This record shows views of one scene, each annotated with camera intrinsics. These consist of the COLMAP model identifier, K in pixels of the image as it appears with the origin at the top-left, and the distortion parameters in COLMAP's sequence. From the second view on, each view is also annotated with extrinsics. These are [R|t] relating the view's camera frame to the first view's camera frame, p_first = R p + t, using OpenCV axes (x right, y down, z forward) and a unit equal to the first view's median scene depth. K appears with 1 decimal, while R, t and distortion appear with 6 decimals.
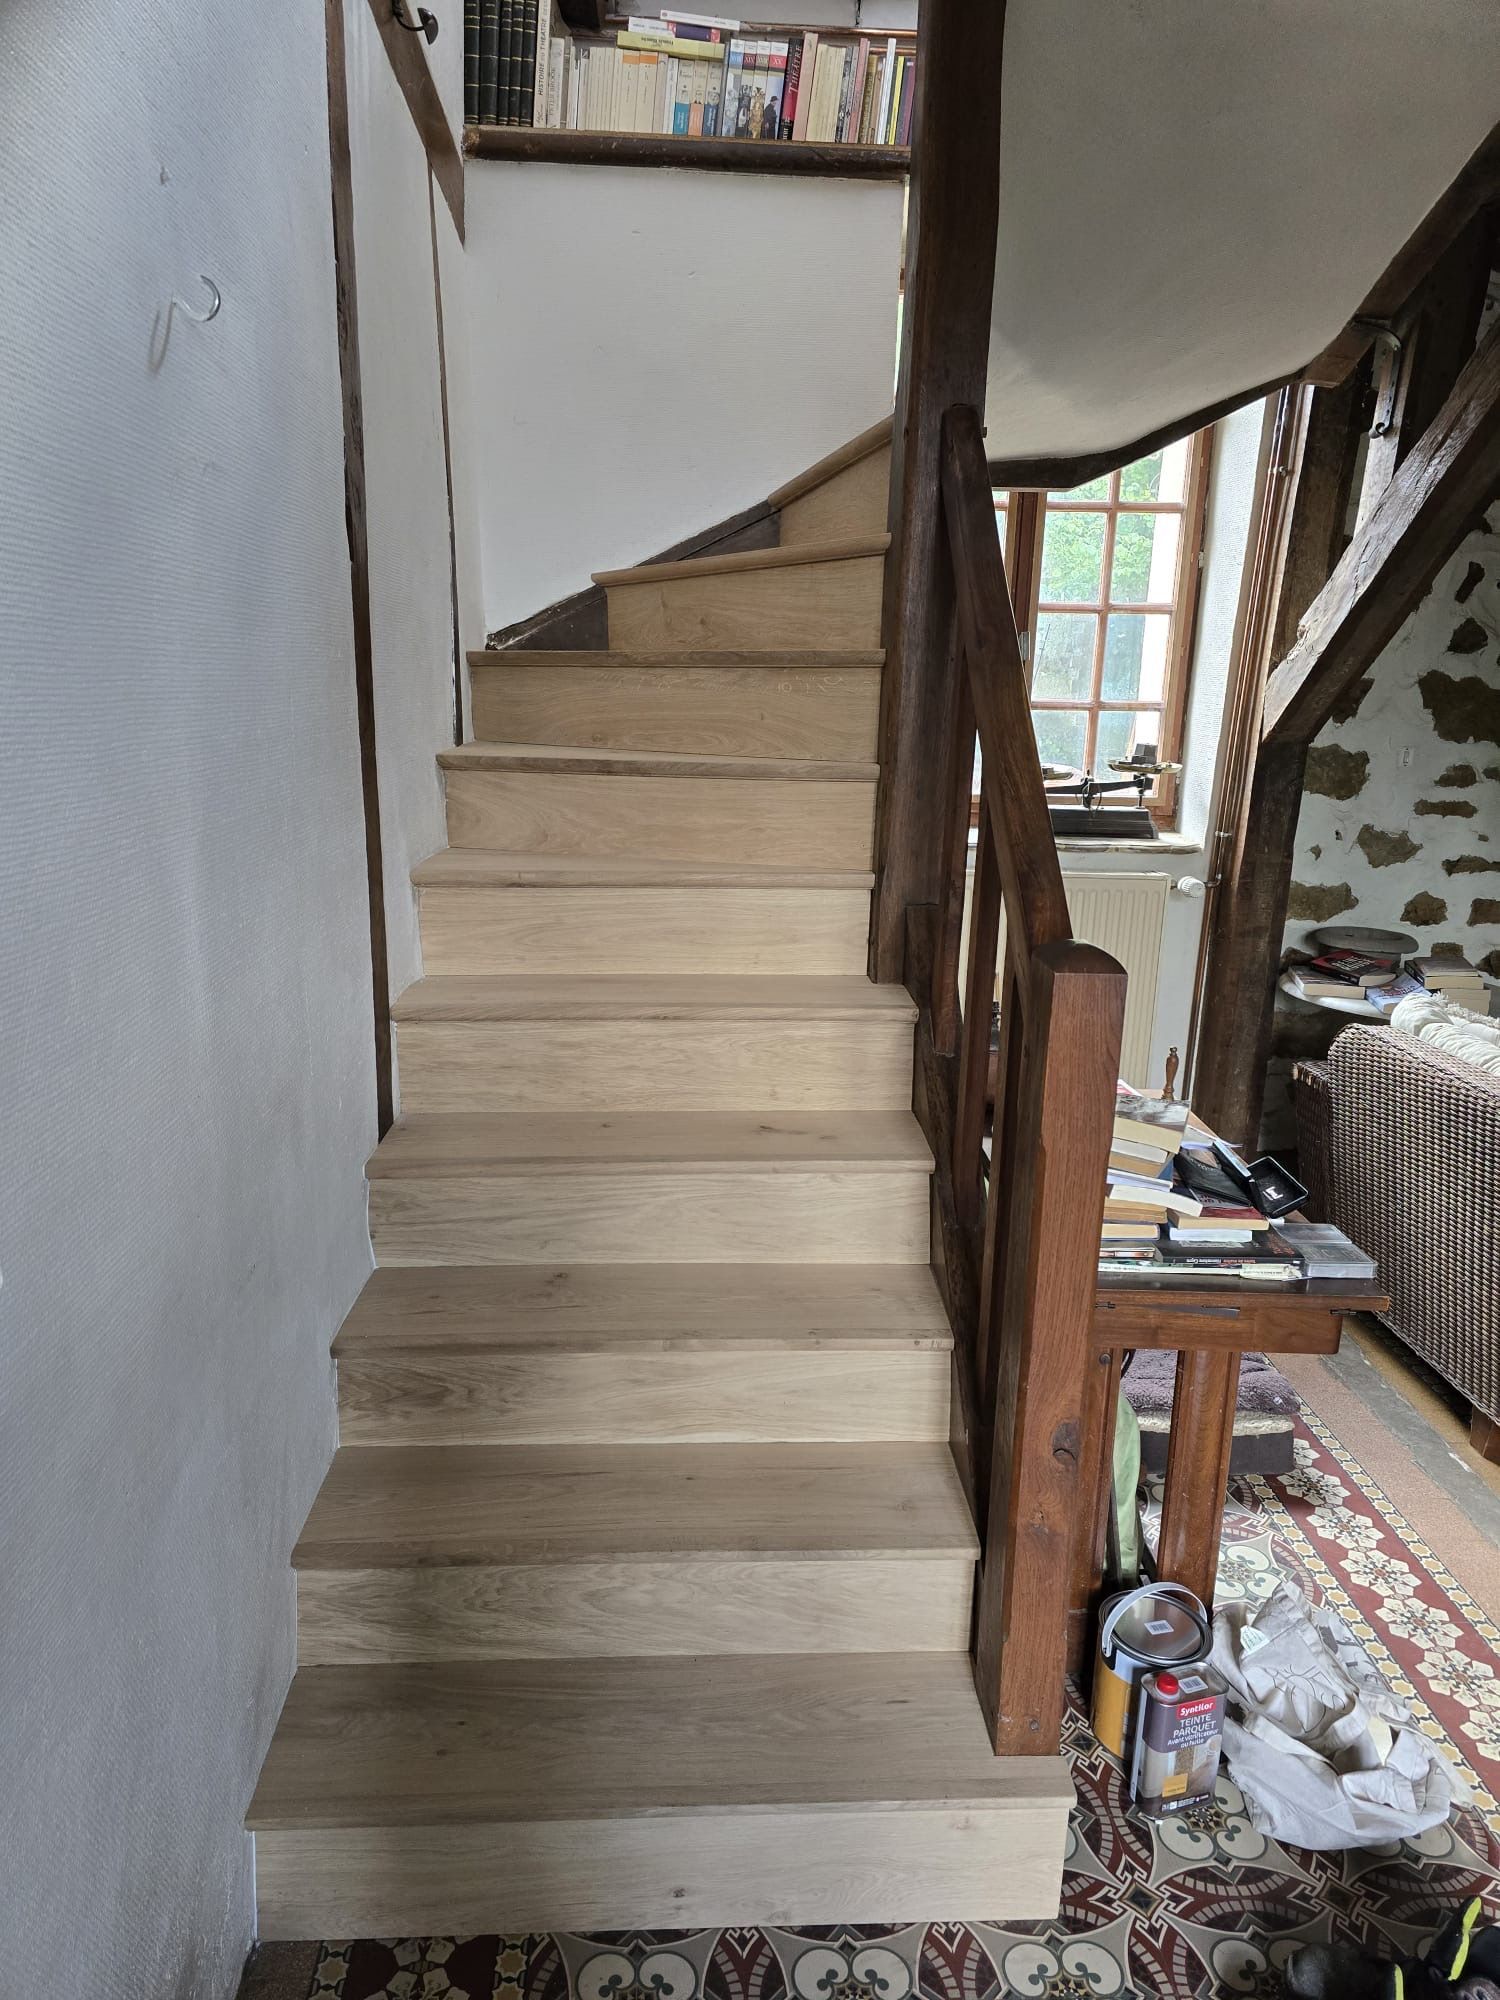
lens RADIAL K [[1352.2, 0, 748.4], [0, 1352.2, 992.8], [0, 0, 1]] dist [0.057349, -0.048346]
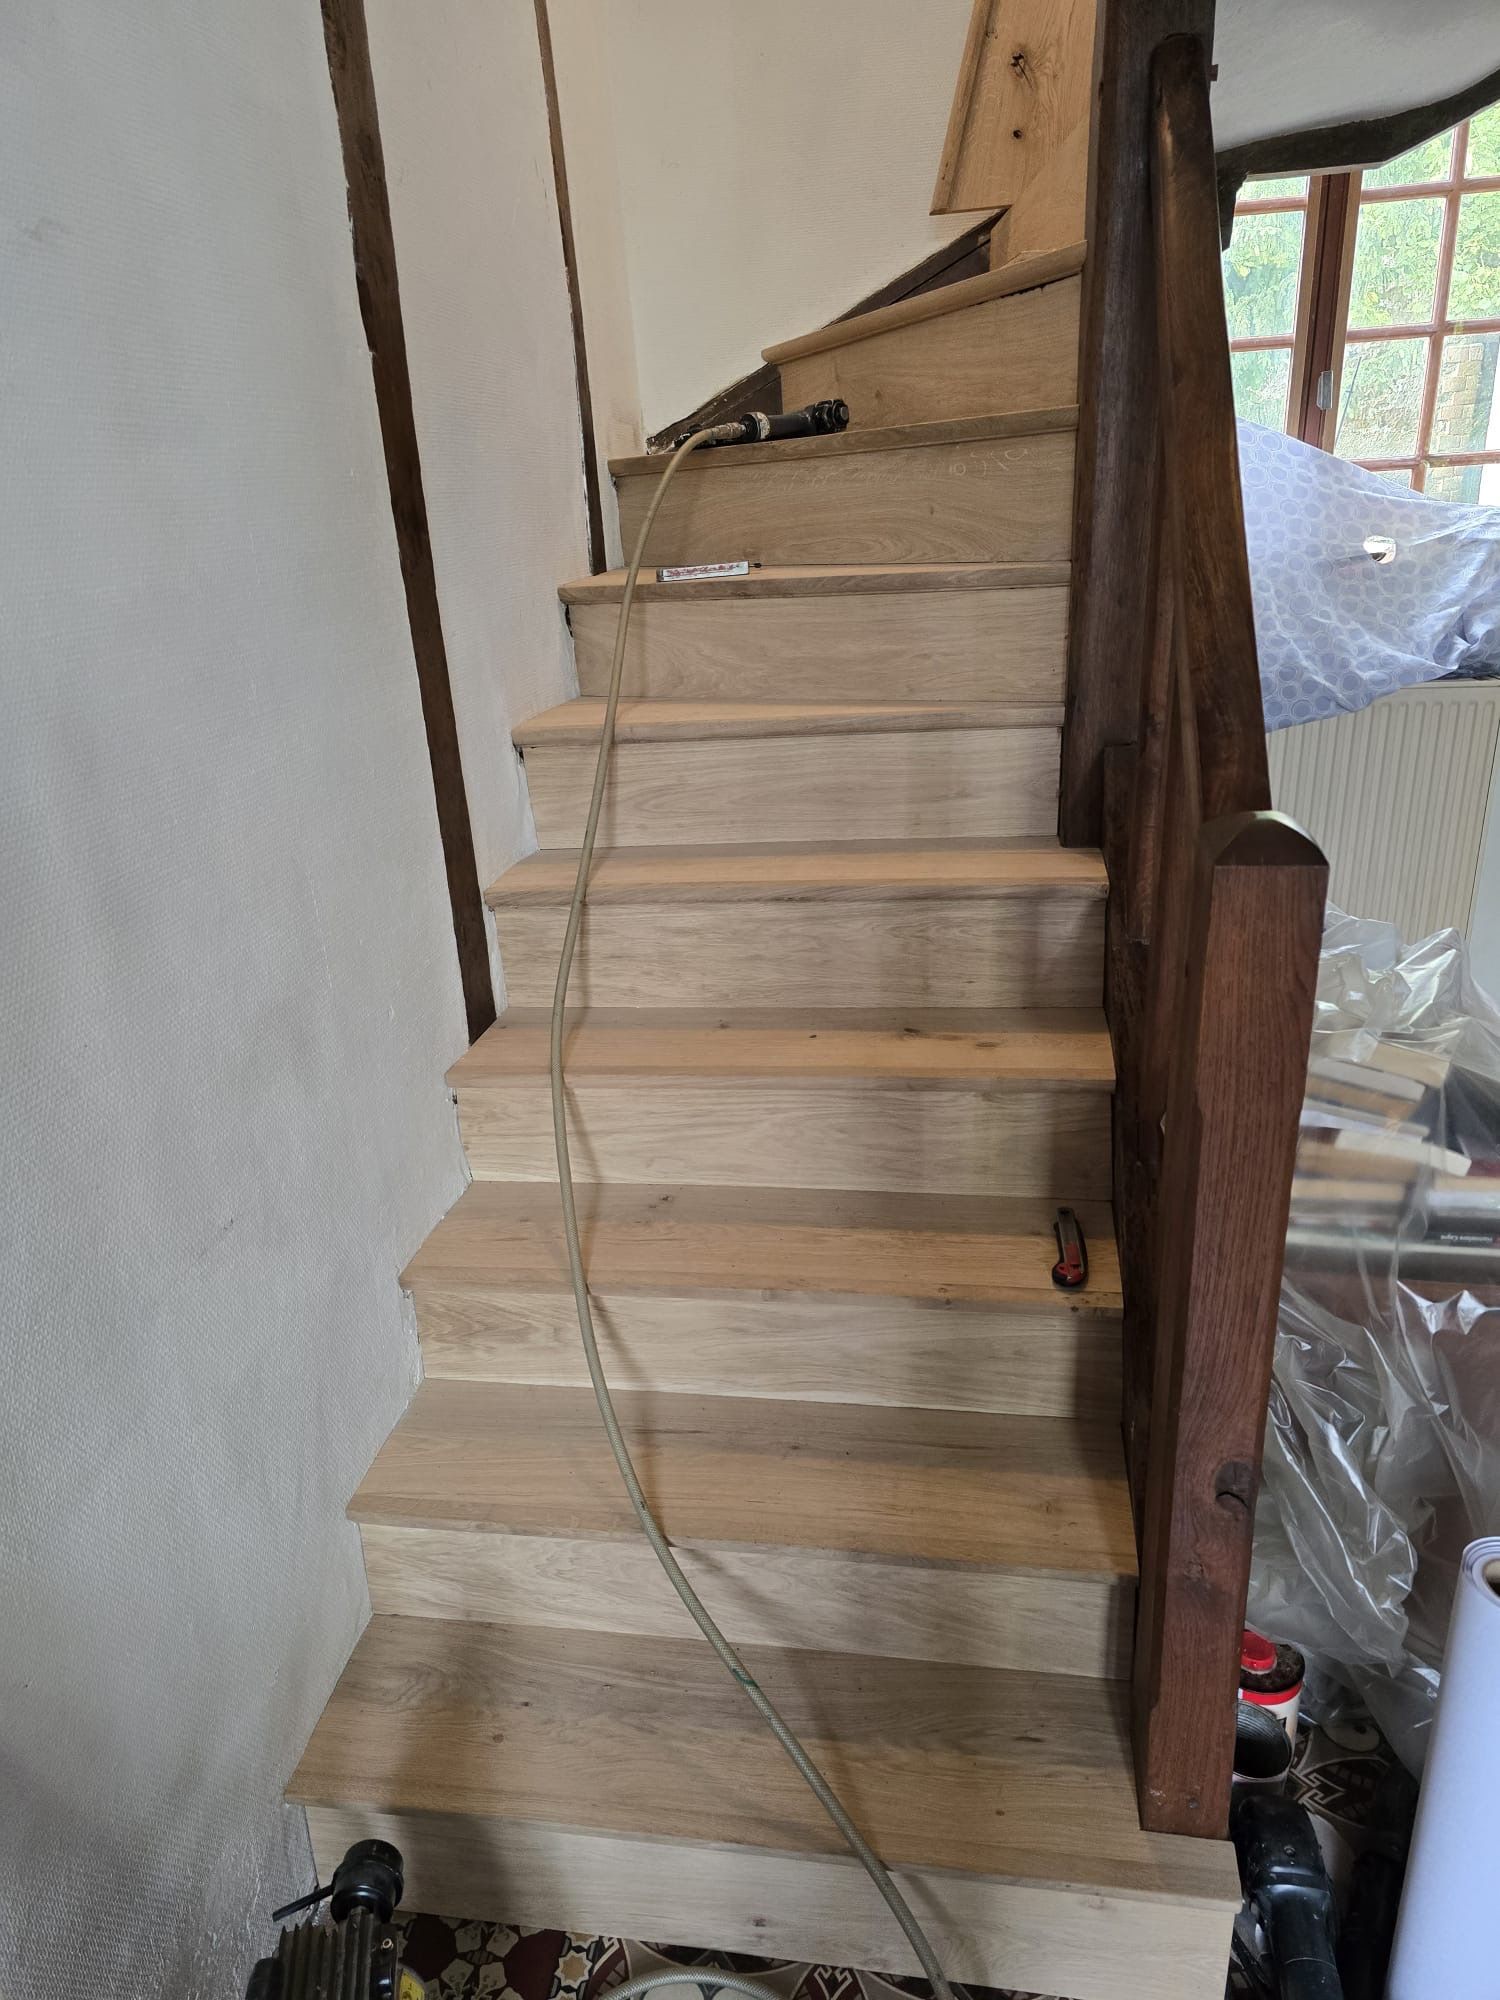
lens RADIAL K [[1352.2, 0, 735.8], [0, 1352.2, 1011.1], [0, 0, 1]] dist [0.057349, -0.048346]
pose [[0.972440, 0.007050, -0.233047, 0.106472], [0.025962, 0.990052, 0.138283, -0.030643], [0.231703, -0.140522, 0.962584, 0.188979]]
